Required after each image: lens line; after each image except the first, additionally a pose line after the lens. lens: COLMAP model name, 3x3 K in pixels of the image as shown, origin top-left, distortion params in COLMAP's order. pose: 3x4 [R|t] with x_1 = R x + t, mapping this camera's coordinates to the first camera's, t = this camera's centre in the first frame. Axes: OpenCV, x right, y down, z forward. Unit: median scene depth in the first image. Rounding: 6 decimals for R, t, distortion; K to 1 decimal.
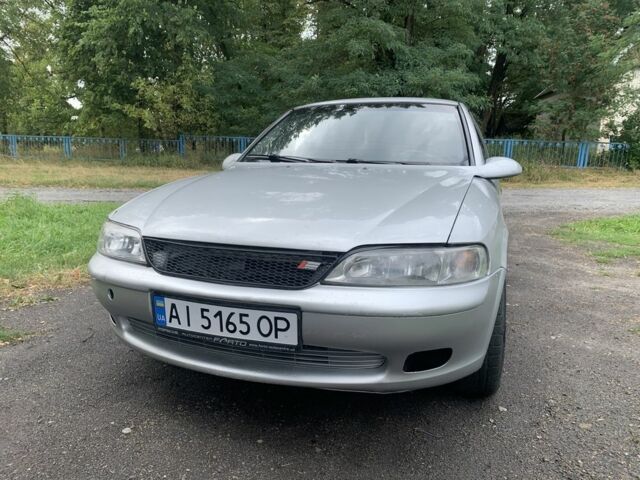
lens RADIAL K [[491.2, 0, 320.0], [0, 491.2, 240.0], [0, 0, 1]] dist [0.008602, 0.000743]
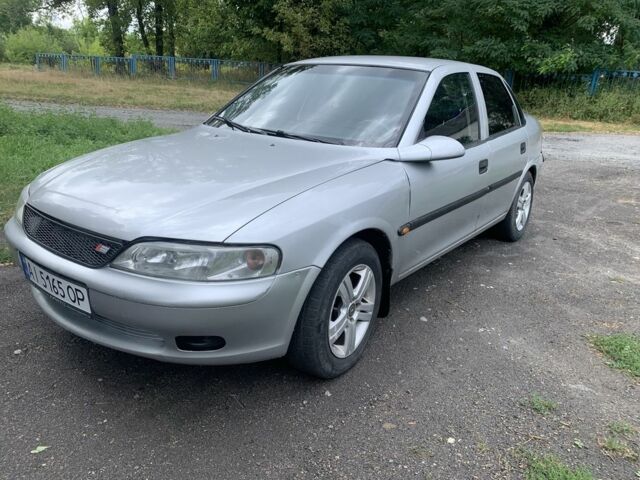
lens RADIAL K [[491.2, 0, 320.0], [0, 491.2, 240.0], [0, 0, 1]] dist [0.008602, 0.000743]
pose [[0.953934, 0.118598, -0.275580, 0.475432], [-0.076484, 0.984334, 0.158860, -0.117410], [0.290103, -0.130464, 0.948061, 0.025922]]
